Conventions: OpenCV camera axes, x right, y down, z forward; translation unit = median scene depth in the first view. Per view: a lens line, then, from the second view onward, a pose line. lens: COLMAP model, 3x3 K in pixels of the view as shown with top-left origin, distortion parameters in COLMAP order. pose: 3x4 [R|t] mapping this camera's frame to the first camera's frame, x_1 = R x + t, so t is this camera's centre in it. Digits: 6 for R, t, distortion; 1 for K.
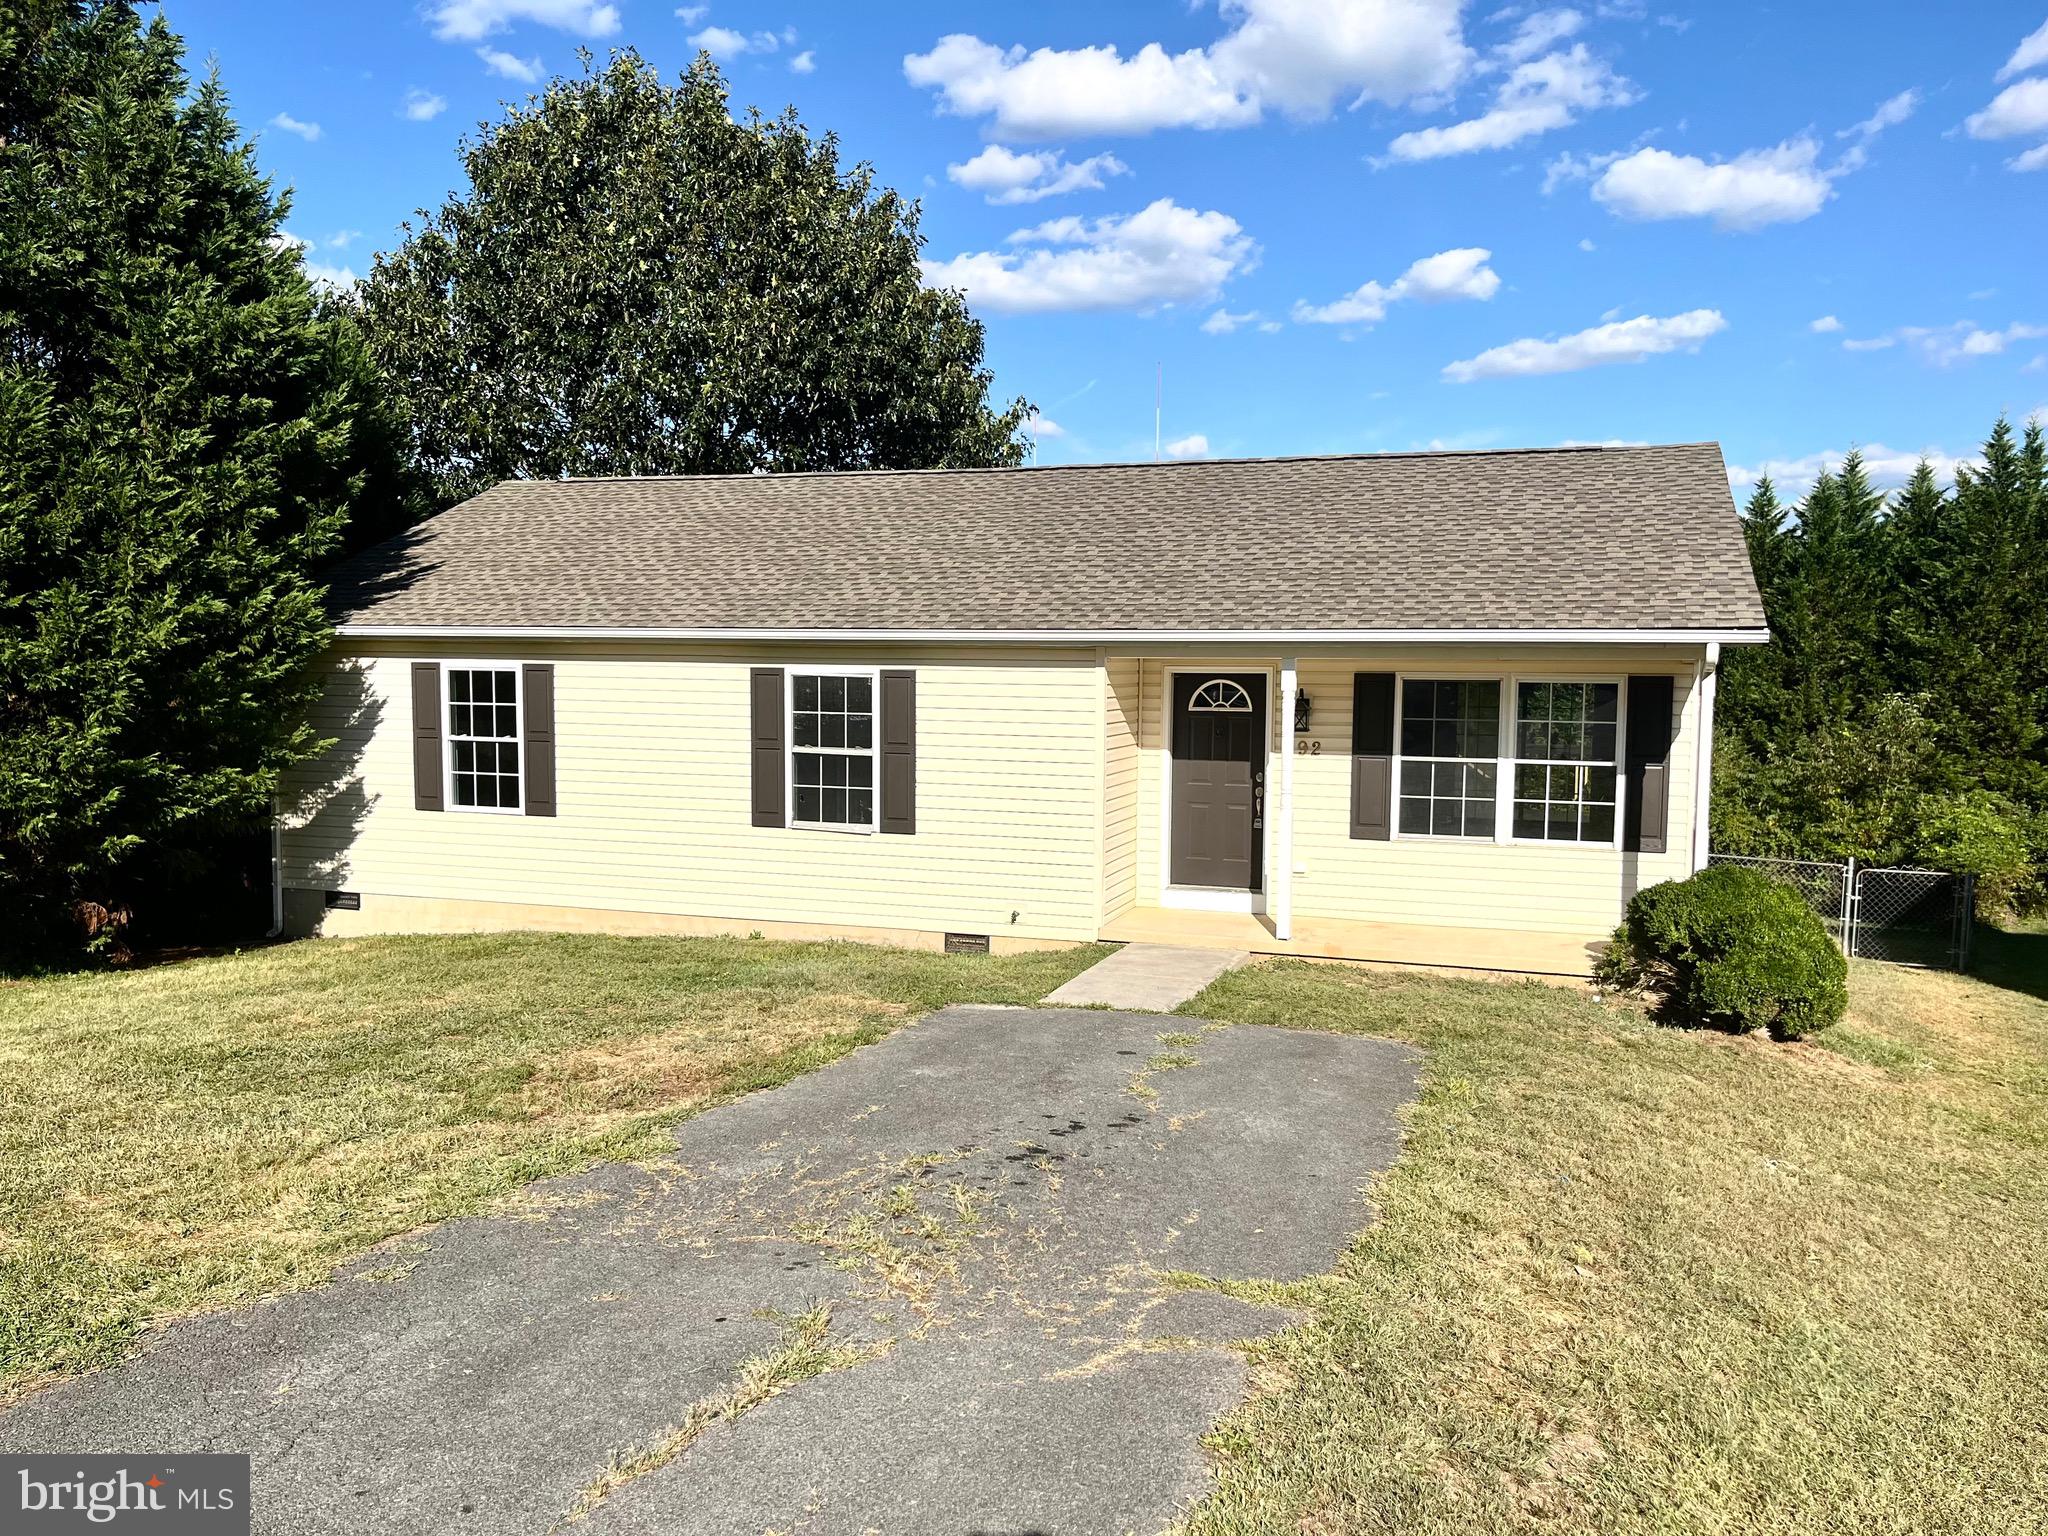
lens RADIAL K [[1600.4, 0, 1024.0], [0, 1600.4, 768.0], [0, 0, 1]] dist [0.098013, -0.143890]
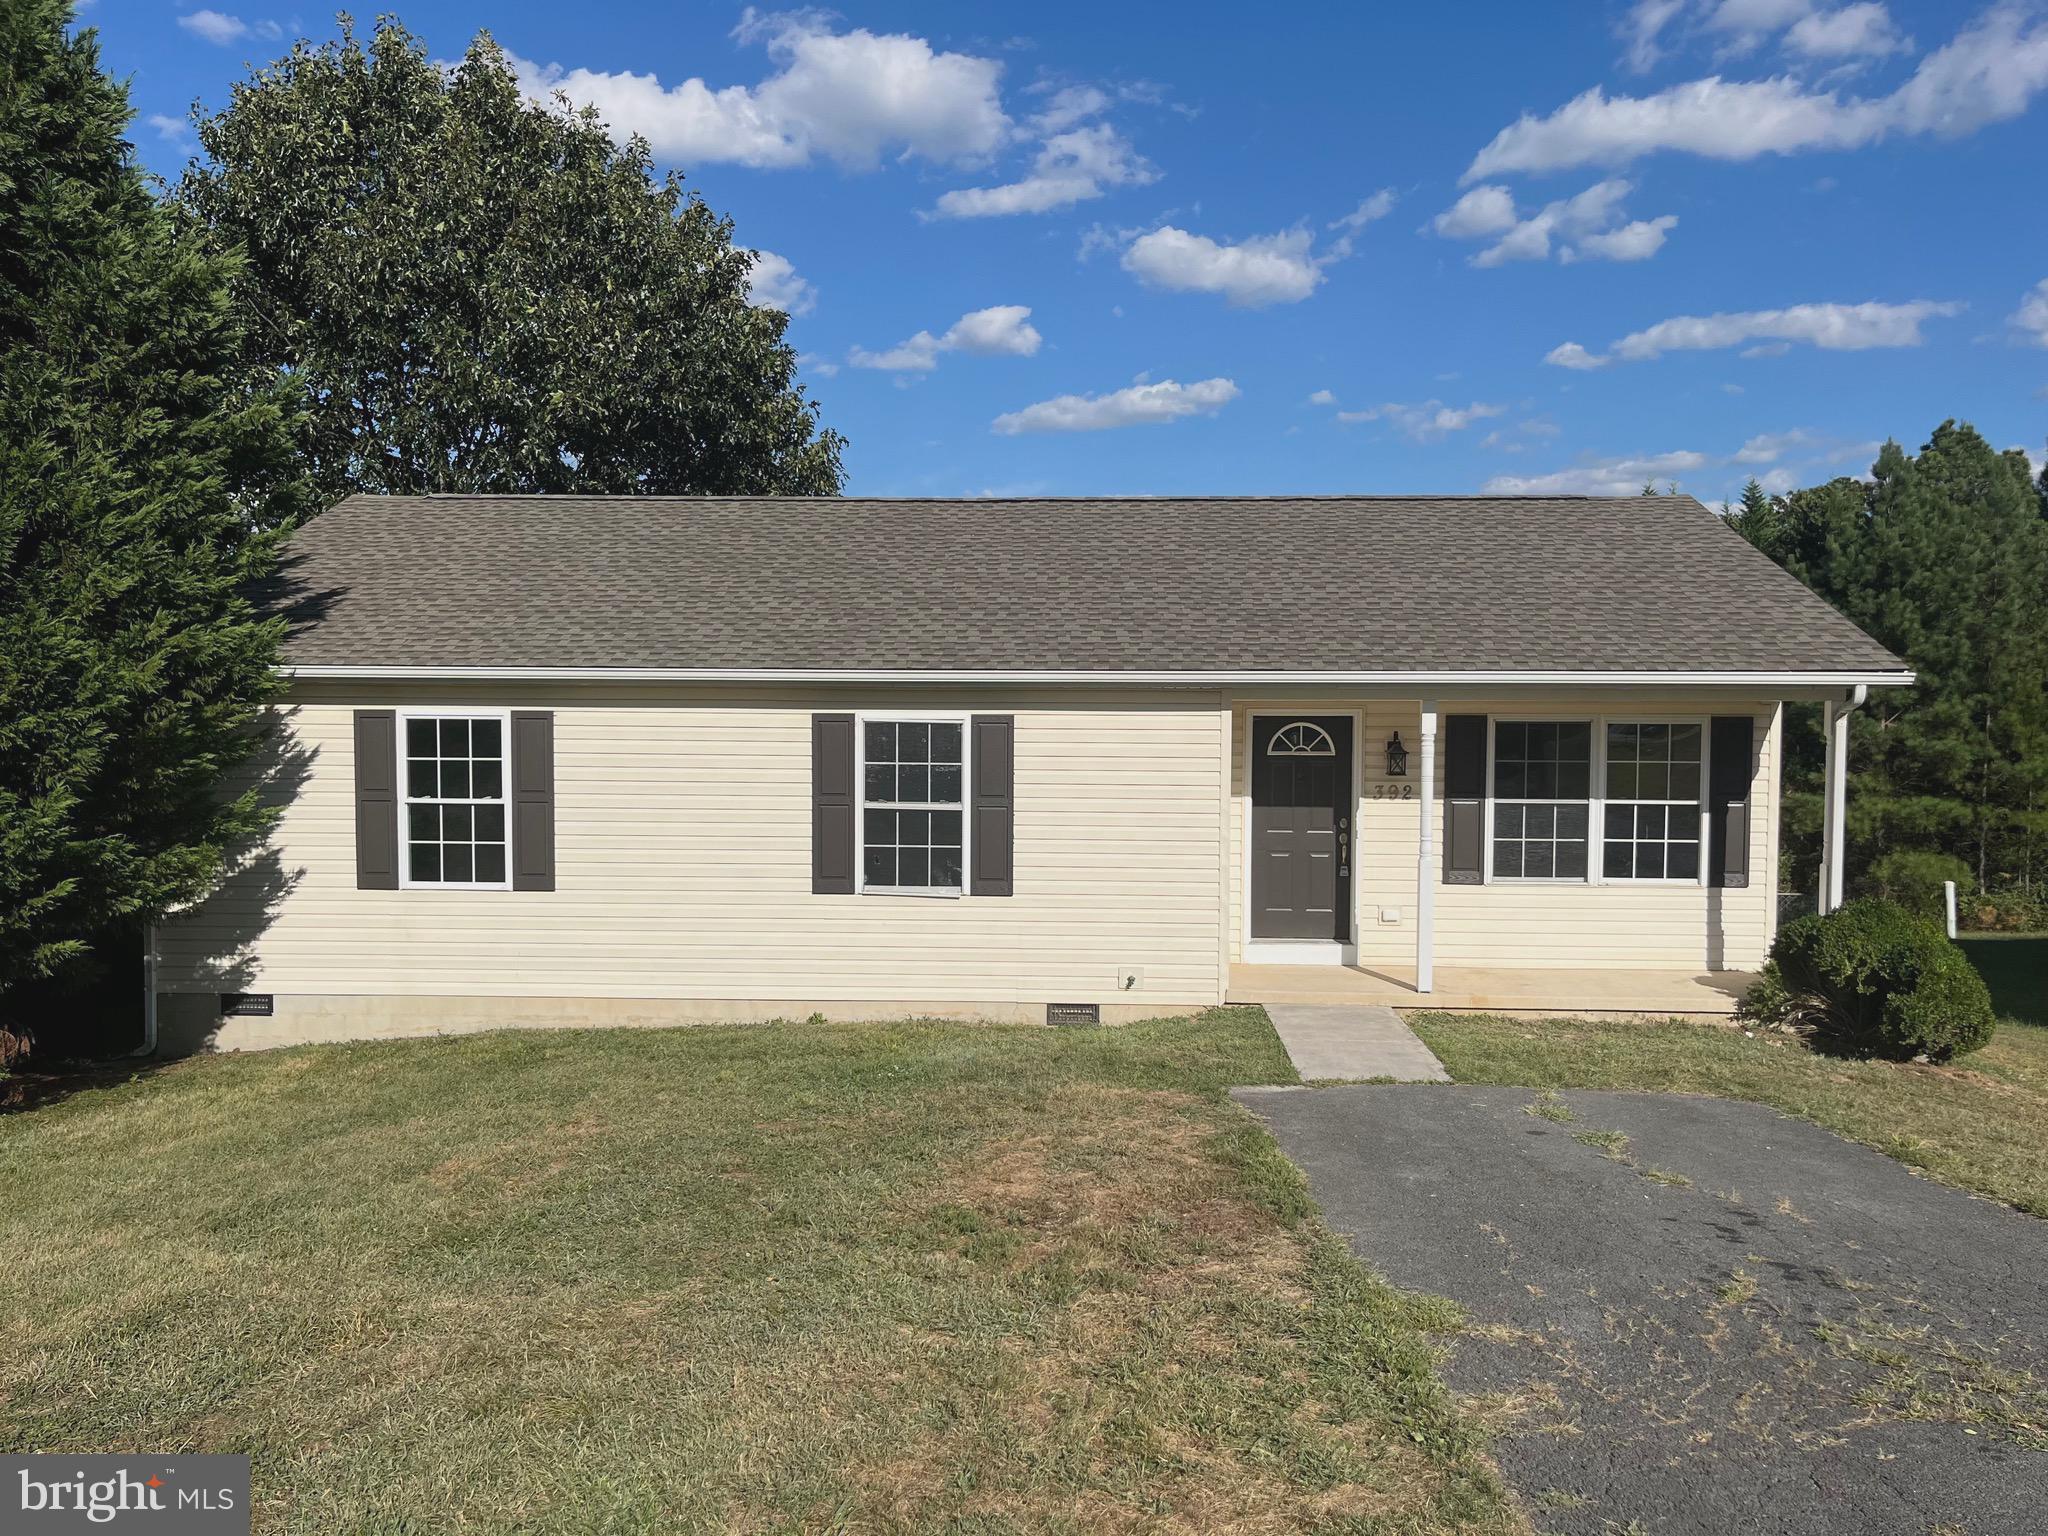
lens RADIAL K [[1600.4, 0, 1024.0], [0, 1600.4, 768.0], [0, 0, 1]] dist [0.098013, -0.143890]
pose [[0.958408, -0.015903, 0.284960, -0.300373], [0.022754, 0.999526, -0.020749, -0.011308], [-0.284494, 0.026369, 0.958315, 0.122662]]
